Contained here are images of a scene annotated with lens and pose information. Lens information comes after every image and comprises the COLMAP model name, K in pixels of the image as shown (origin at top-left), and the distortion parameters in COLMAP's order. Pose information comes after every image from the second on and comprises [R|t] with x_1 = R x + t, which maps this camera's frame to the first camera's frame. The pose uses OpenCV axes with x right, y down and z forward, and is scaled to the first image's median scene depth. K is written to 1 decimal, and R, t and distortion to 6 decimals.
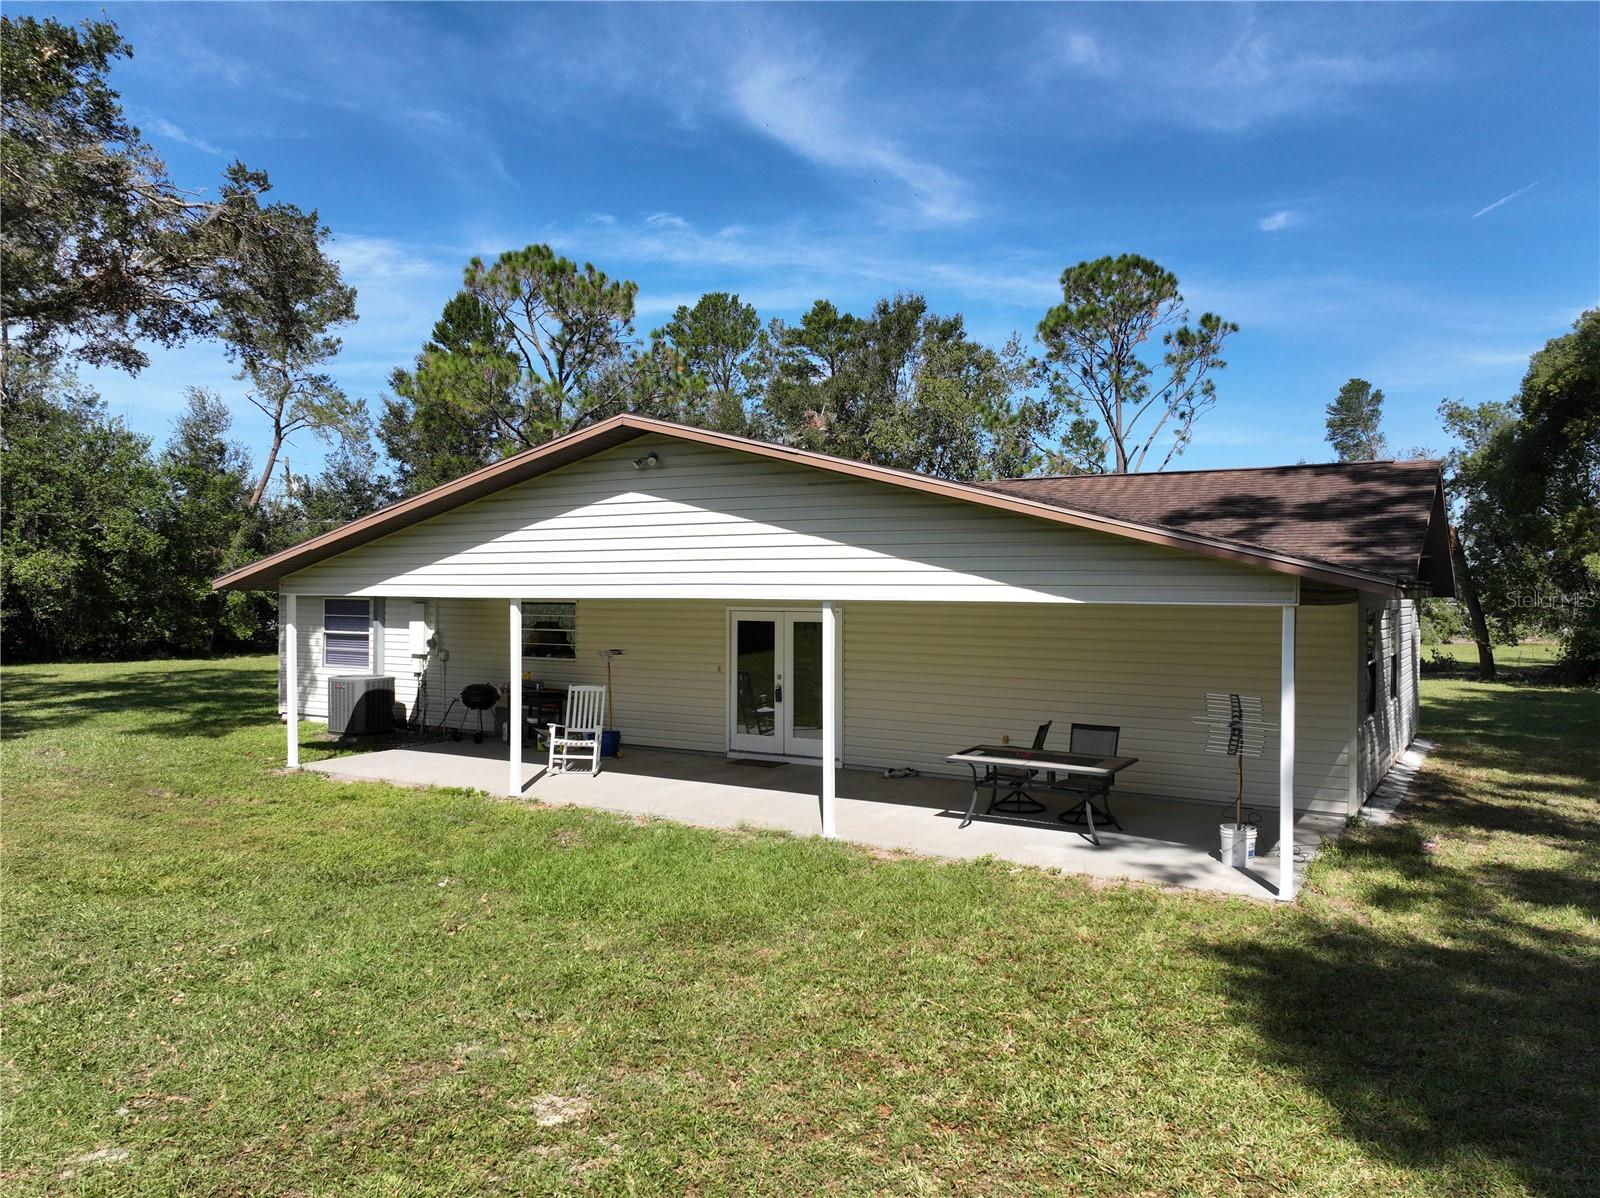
lens RADIAL K [[1158.0, 0, 808.0], [0, 1158.0, 607.6], [0, 0, 1]] dist [-0.001690, 0.019122]
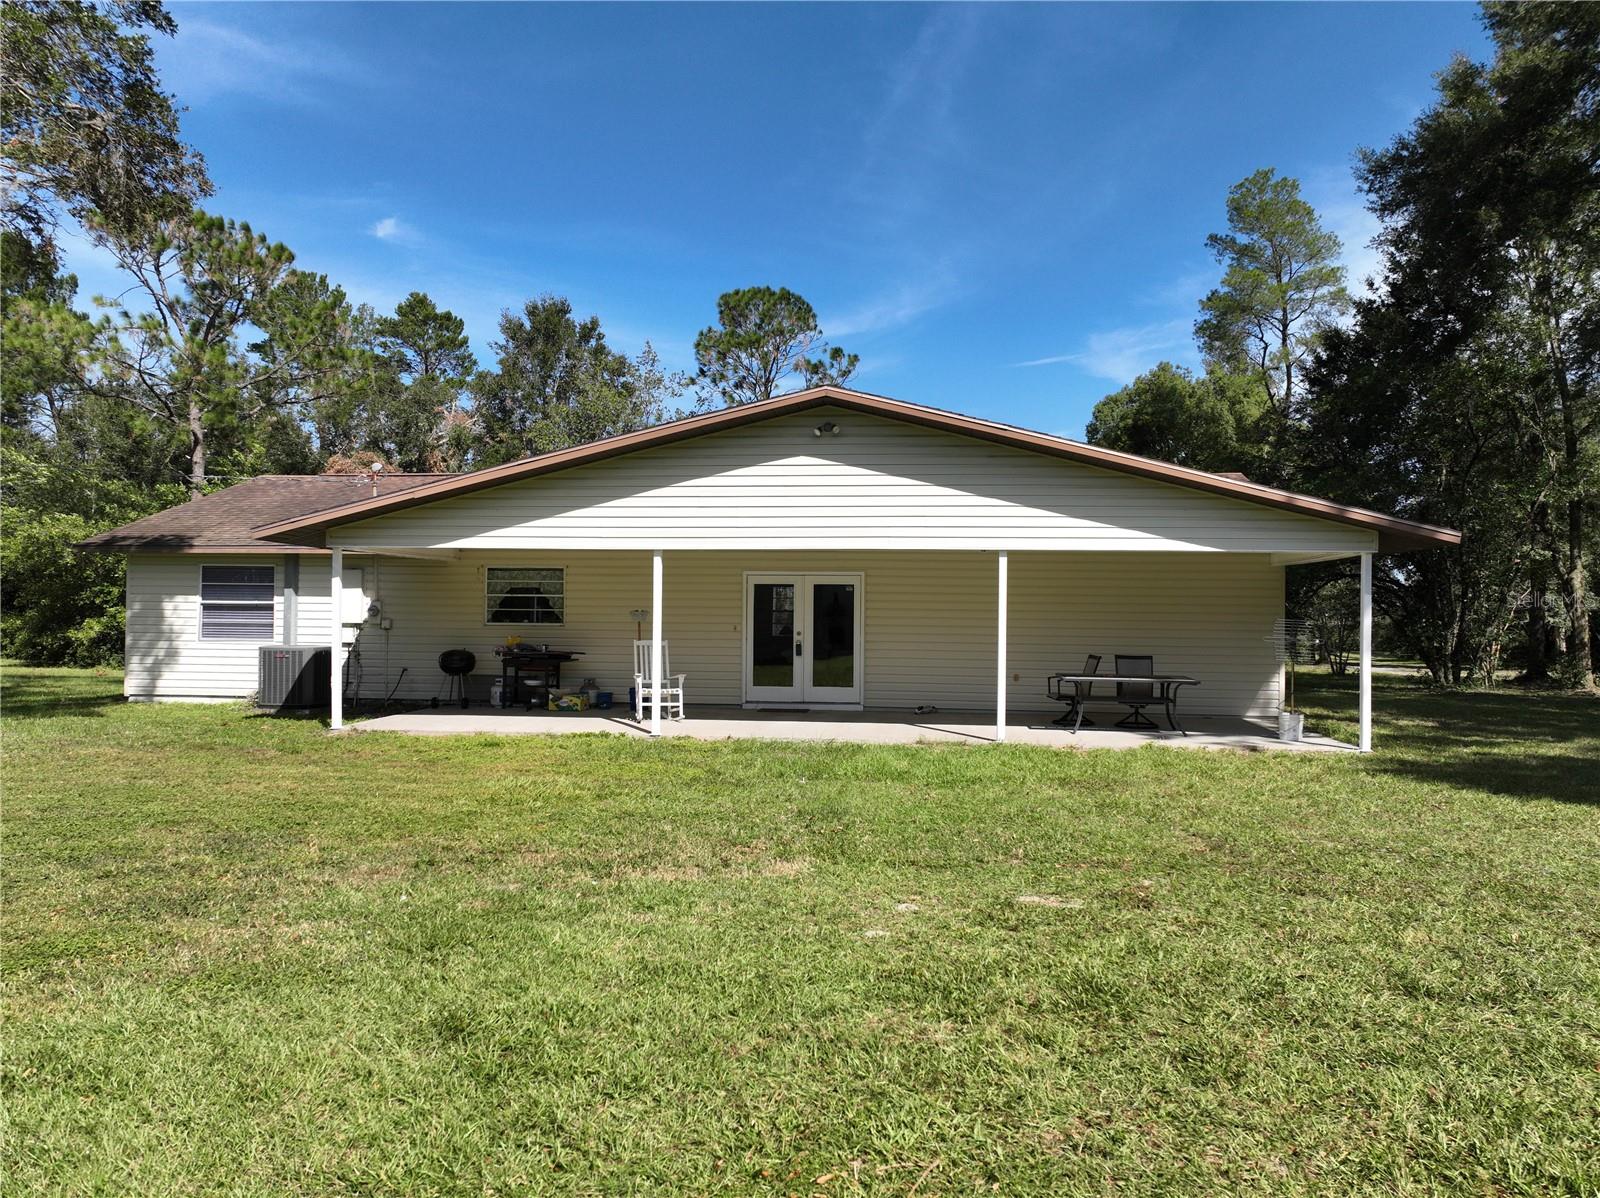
lens RADIAL K [[1158.0, 0, 814.4], [0, 1158.0, 608.7], [0, 0, 1]] dist [-0.001690, 0.019122]
pose [[0.902842, 0.005343, 0.429940, -0.404323], [0.001115, 0.999890, -0.014767, 0.043039], [-0.429972, 0.013812, 0.902737, -0.019181]]
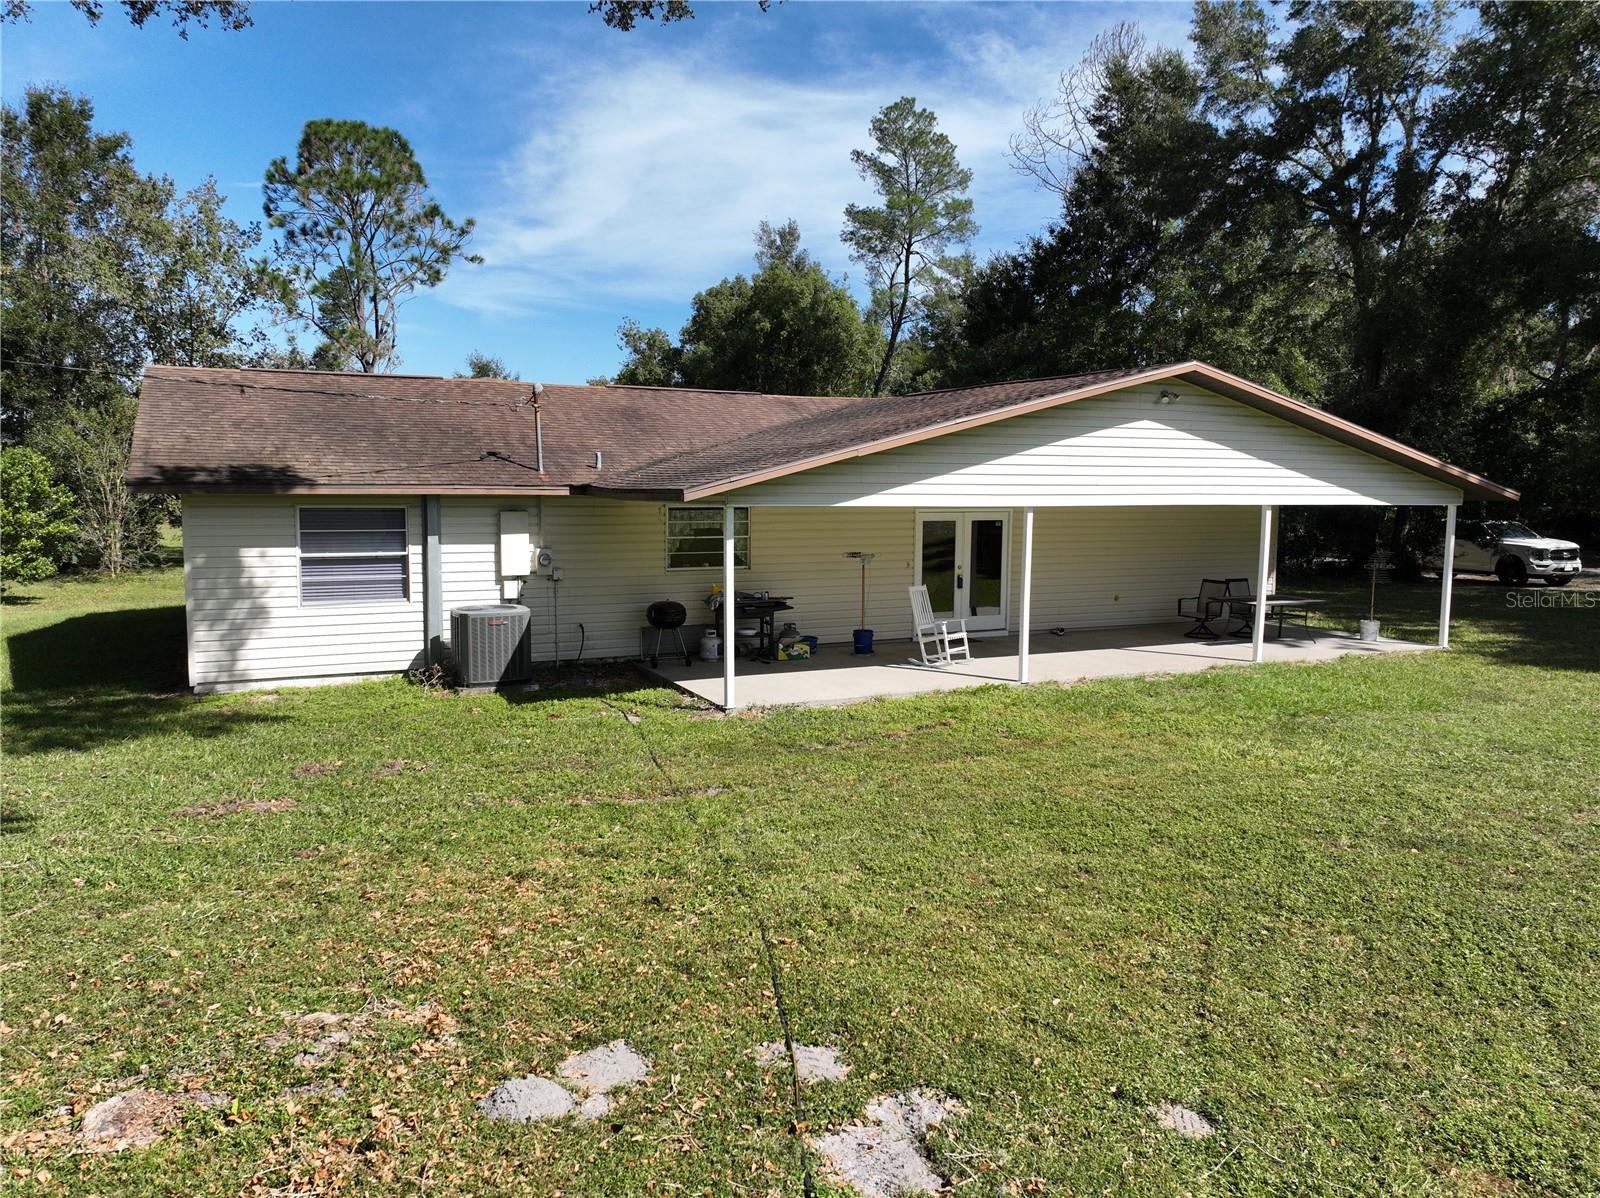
lens RADIAL K [[1158.0, 0, 813.4], [0, 1158.0, 606.2], [0, 0, 1]] dist [-0.001690, 0.019122]
pose [[0.529377, -0.093253, 0.843246, -0.907843], [0.006095, 0.994333, 0.106135, -0.022244], [-0.848365, -0.051046, 0.526946, 0.406585]]
